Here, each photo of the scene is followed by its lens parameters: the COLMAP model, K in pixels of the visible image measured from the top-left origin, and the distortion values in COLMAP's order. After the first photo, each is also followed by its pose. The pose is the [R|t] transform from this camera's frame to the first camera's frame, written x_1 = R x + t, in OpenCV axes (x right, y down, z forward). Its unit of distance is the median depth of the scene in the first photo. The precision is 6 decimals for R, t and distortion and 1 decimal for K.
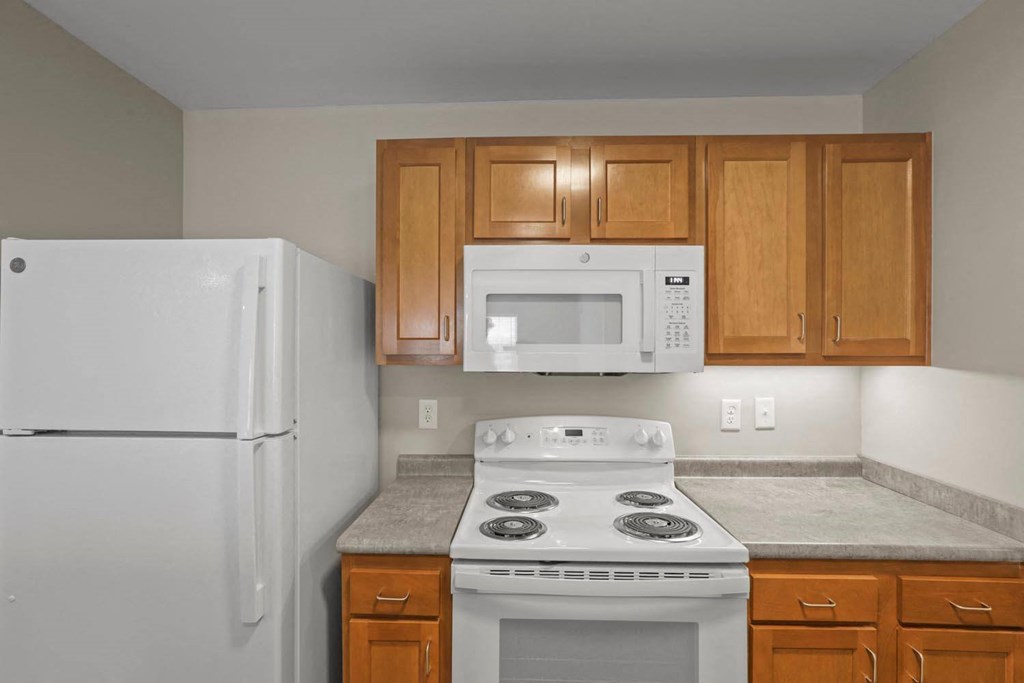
lens RADIAL K [[461.8, 0, 511.1], [0, 461.8, 347.4], [0, 0, 1]] dist [-0.030987, 0.014940]
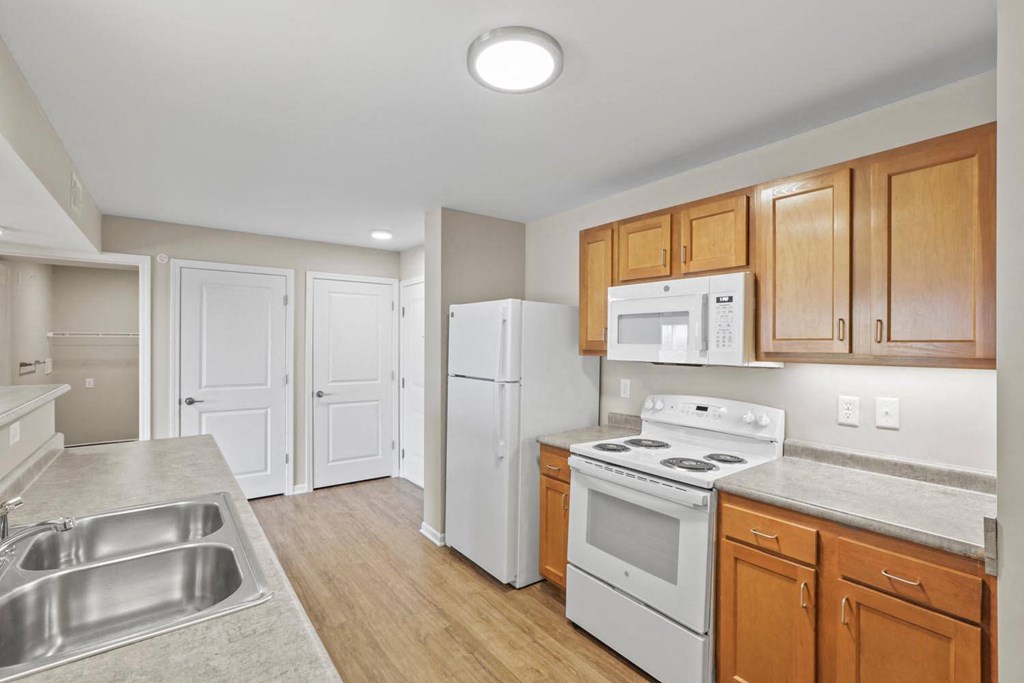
lens RADIAL K [[461.8, 0, 506.5], [0, 461.8, 344.6], [0, 0, 1]] dist [-0.030987, 0.014940]
pose [[0.620325, 0.005066, -0.784328, 1.011398], [-0.009275, 0.999957, -0.000877, -0.000433], [0.784290, 0.007819, 0.620346, -0.370972]]
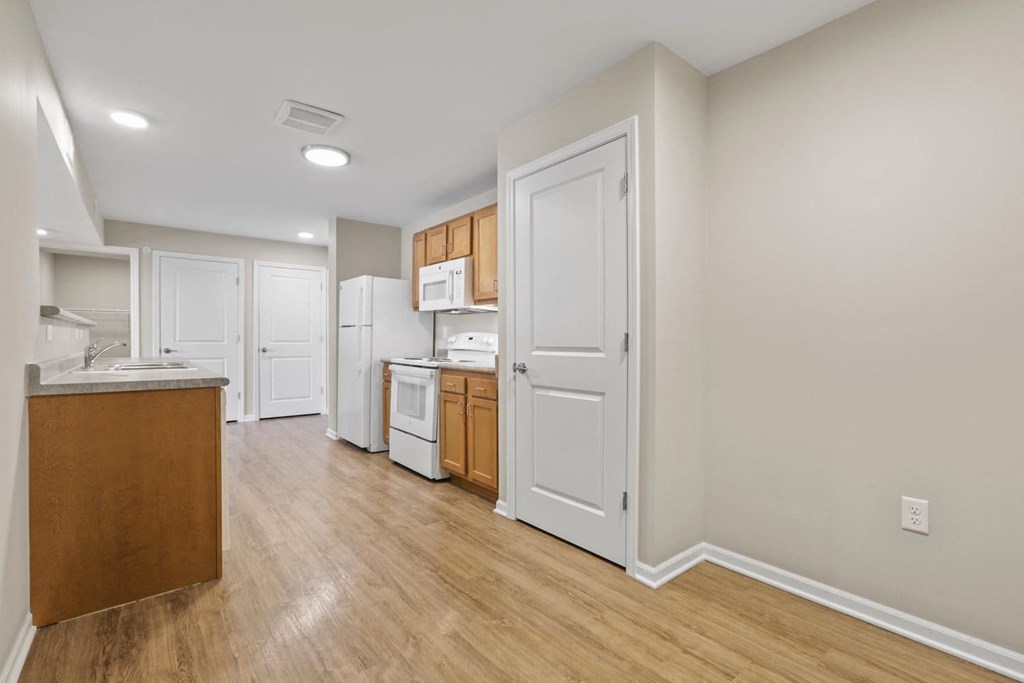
lens RADIAL K [[461.8, 0, 505.4], [0, 461.8, 348.7], [0, 0, 1]] dist [-0.030987, 0.014940]
pose [[0.645704, 0.018261, -0.763369, 2.448553], [-0.010335, 0.999831, 0.015176, 0.235317], [0.763517, -0.001910, 0.645784, -0.466505]]
